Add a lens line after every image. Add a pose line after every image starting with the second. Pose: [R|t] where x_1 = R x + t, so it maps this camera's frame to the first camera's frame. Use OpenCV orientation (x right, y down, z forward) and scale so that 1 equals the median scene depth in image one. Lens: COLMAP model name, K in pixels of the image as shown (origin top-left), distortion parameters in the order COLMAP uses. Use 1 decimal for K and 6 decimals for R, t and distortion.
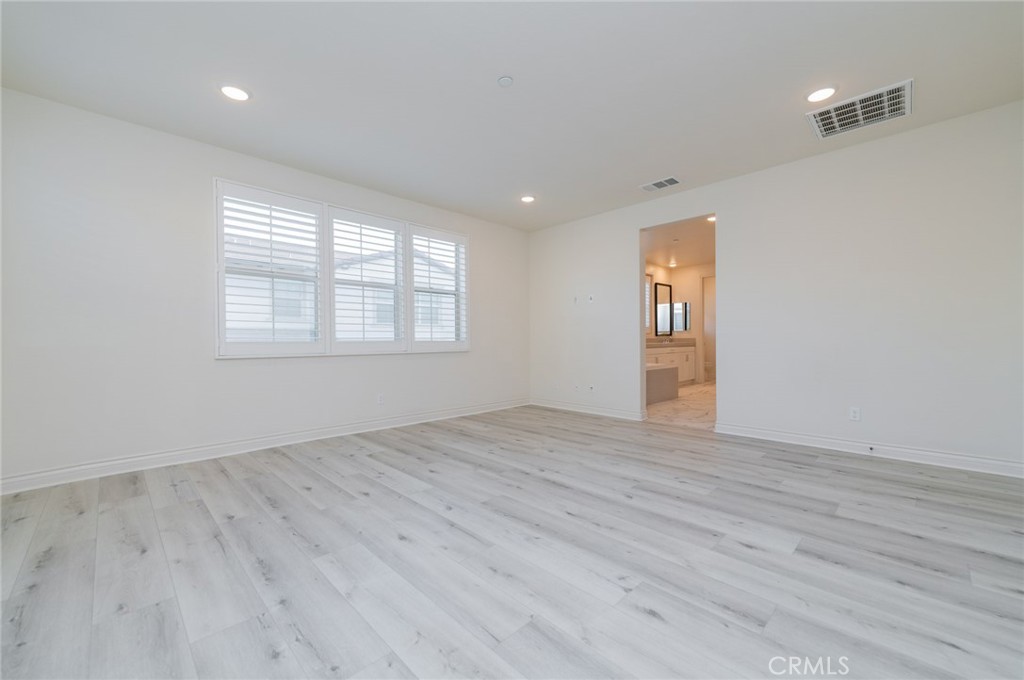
lens RADIAL K [[406.4, 0, 503.7], [0, 406.4, 335.7], [0, 0, 1]] dist [0.018435, -0.004647]
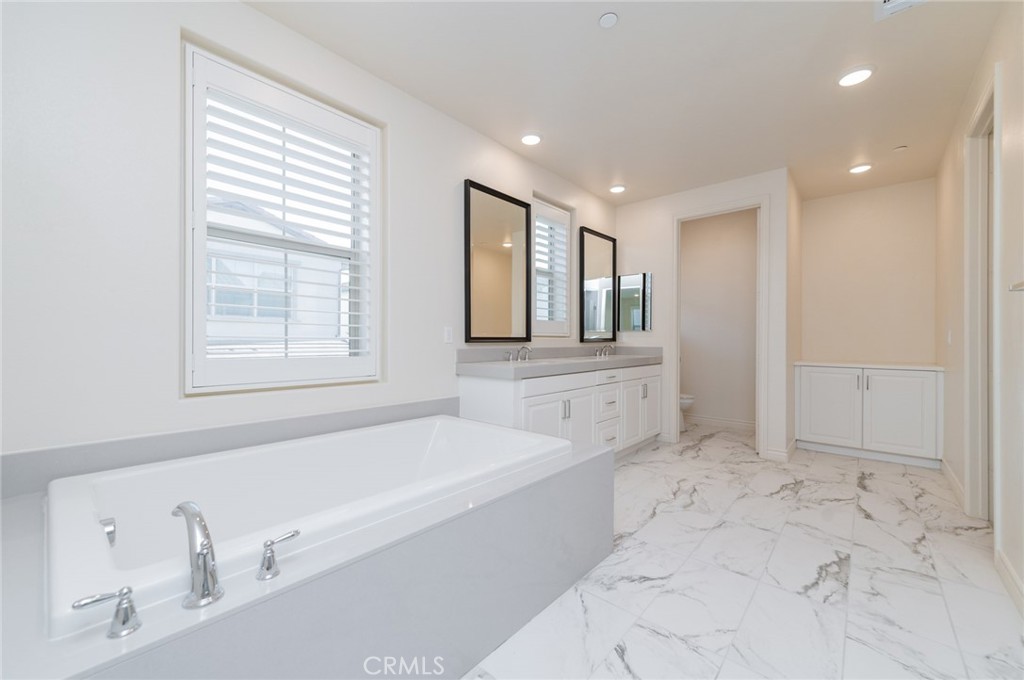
lens RADIAL K [[406.4, 0, 506.9], [0, 406.4, 337.7], [0, 0, 1]] dist [0.018435, -0.004647]
pose [[0.996000, 0.004731, 0.089230, 0.246629], [-0.004385, 0.999982, -0.004075, -0.002035], [-0.089248, 0.003668, 0.996003, 0.543420]]
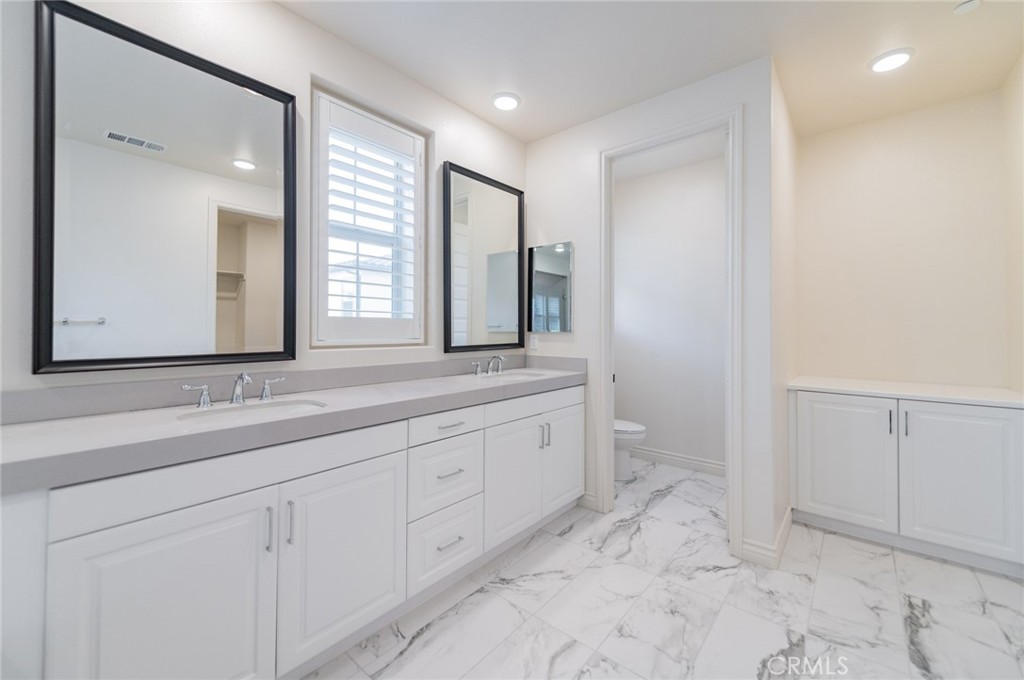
lens RADIAL K [[406.4, 0, 531.7], [0, 406.4, 324.1], [0, 0, 1]] dist [0.018435, -0.004647]
pose [[0.990702, 0.005315, 0.135945, 0.389812], [-0.002814, 0.999823, -0.018577, -0.013858], [-0.136020, 0.018022, 0.990542, 0.708554]]
